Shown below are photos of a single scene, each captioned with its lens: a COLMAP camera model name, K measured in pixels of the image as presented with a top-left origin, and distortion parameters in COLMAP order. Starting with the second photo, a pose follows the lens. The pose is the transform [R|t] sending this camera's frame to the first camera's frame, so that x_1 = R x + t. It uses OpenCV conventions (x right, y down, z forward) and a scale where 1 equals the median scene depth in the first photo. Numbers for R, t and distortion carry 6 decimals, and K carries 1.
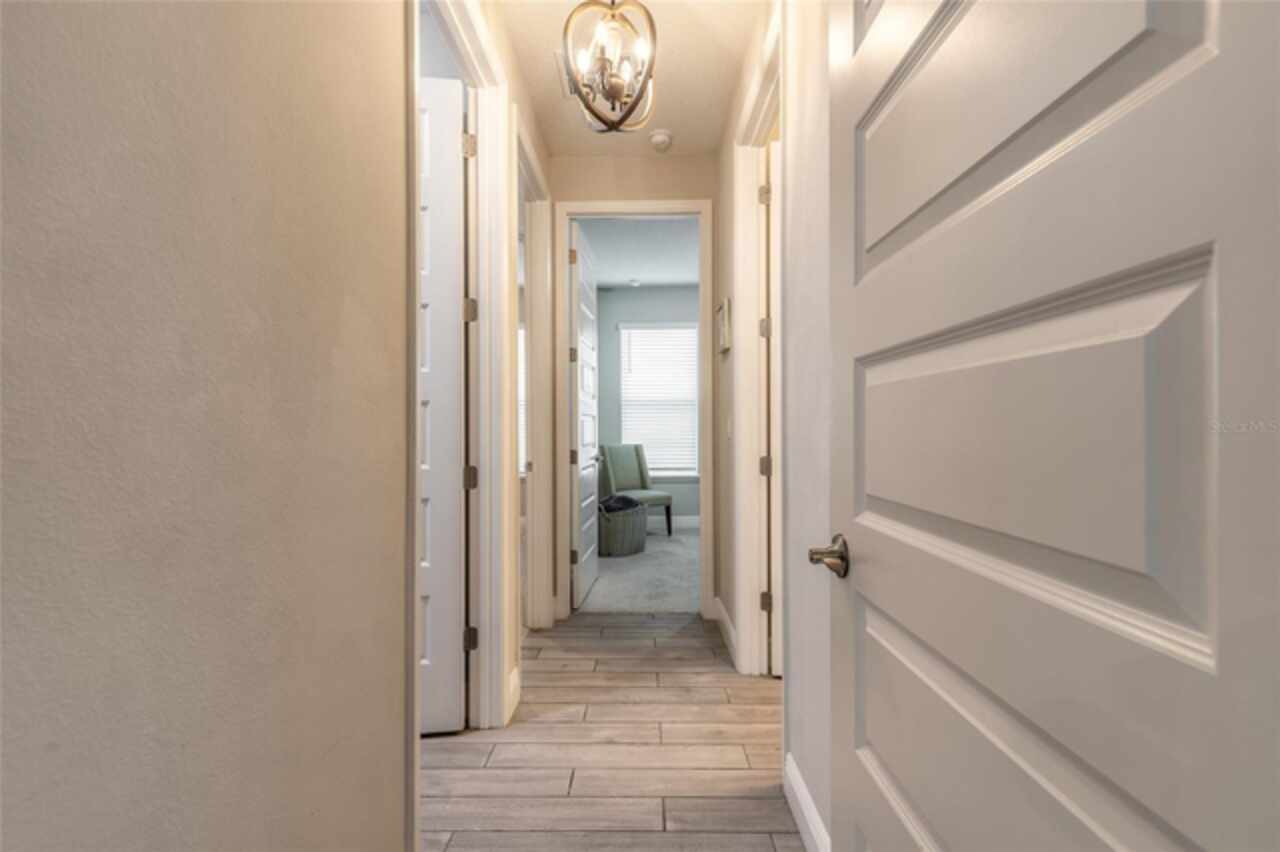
lens RADIAL K [[574.7, 0, 638.9], [0, 574.7, 426.0], [0, 0, 1]] dist [0.001504, -0.000065]
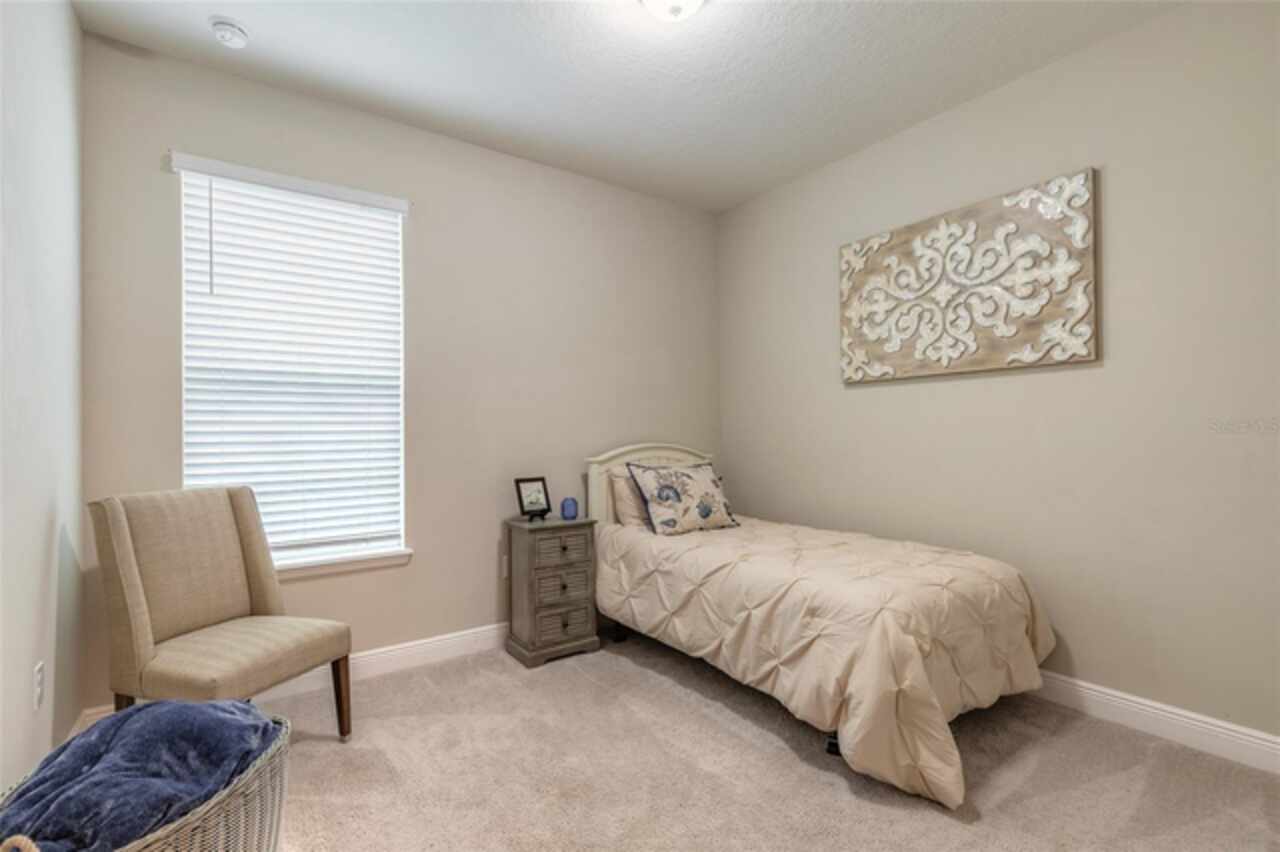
lens RADIAL K [[574.7, 0, 642.2], [0, 574.7, 427.9], [0, 0, 1]] dist [0.001504, -0.000065]
pose [[0.820216, -0.000773, 0.572054, -0.000313], [0.013728, 0.999738, -0.018334, 0.003620], [-0.571890, 0.022891, 0.820011, 0.543475]]
